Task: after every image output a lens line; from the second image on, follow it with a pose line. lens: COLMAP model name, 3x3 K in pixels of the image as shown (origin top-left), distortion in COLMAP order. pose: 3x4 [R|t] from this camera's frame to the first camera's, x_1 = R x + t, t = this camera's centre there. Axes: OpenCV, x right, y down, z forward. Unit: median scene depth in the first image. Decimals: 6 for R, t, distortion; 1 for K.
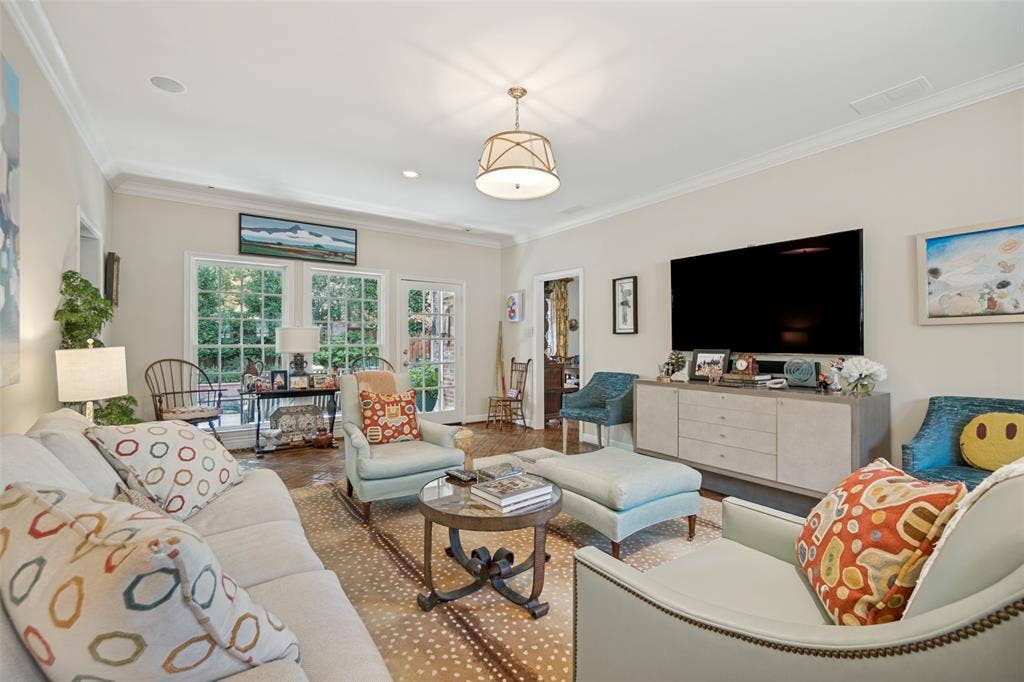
lens RADIAL K [[458.8, 0, 512.0], [0, 458.8, 341.0], [0, 0, 1]] dist [0.000885, 0.000158]
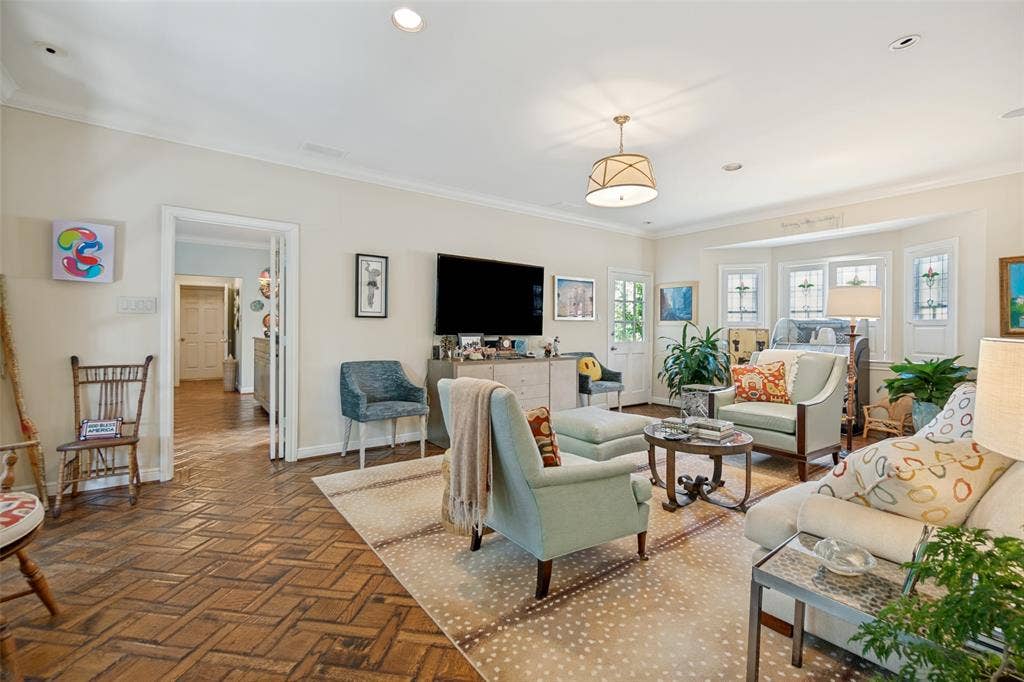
lens RADIAL K [[451.8, 0, 509.5], [0, 451.8, 330.3], [0, 0, 1]] dist [-0.003141, 0.000313]
pose [[-0.058132, -0.004782, 0.998297, -0.675354], [-0.010125, 0.999940, 0.004201, 0.003071], [-0.998258, -0.009863, -0.058177, 0.797481]]
